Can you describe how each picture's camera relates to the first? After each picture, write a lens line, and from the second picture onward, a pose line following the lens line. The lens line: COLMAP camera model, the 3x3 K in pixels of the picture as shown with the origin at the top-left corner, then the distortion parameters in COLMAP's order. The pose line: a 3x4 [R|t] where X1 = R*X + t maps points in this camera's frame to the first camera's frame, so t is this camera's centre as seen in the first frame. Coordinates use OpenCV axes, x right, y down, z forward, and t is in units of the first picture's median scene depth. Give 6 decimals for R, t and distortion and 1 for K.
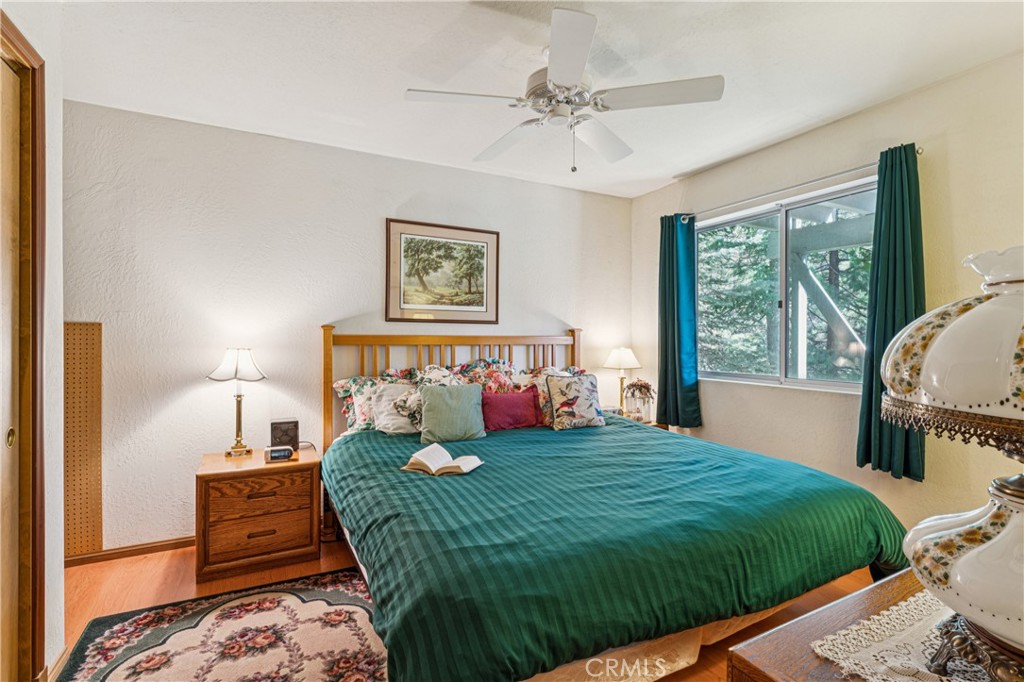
lens RADIAL K [[462.6, 0, 502.9], [0, 462.6, 338.8], [0, 0, 1]] dist [-0.003615, 0.001625]
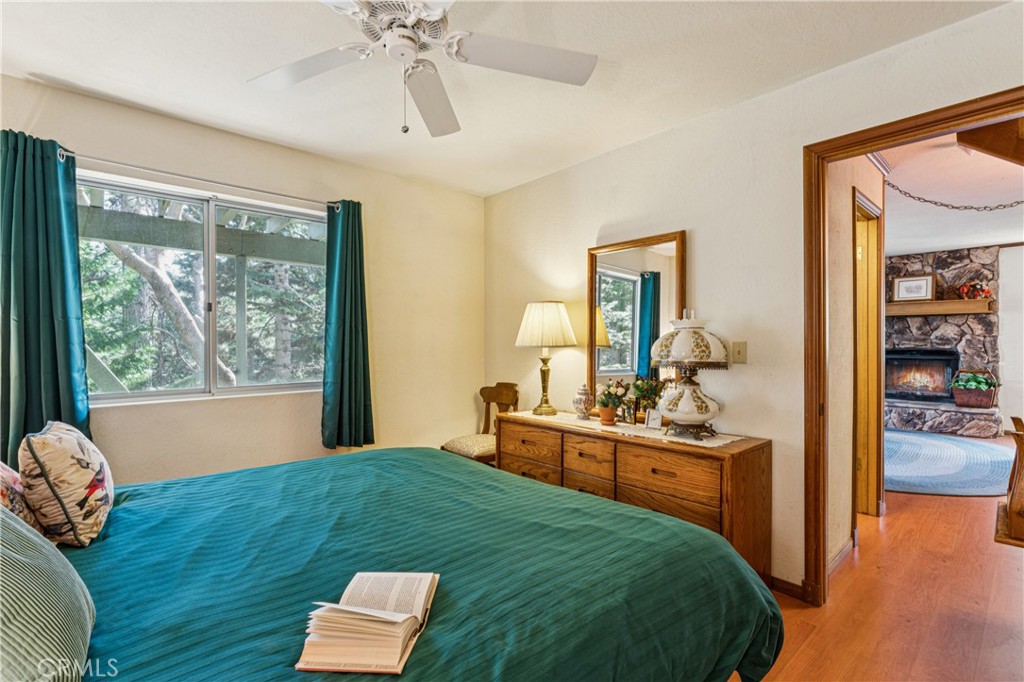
lens RADIAL K [[462.6, 0, 510.2], [0, 462.6, 345.5], [0, 0, 1]] dist [-0.003615, 0.001625]
pose [[-0.249311, -0.006887, 0.968399, -0.436664], [0.011518, 0.999883, 0.010076, -0.002848], [-0.968355, 0.013666, -0.249202, 0.697381]]
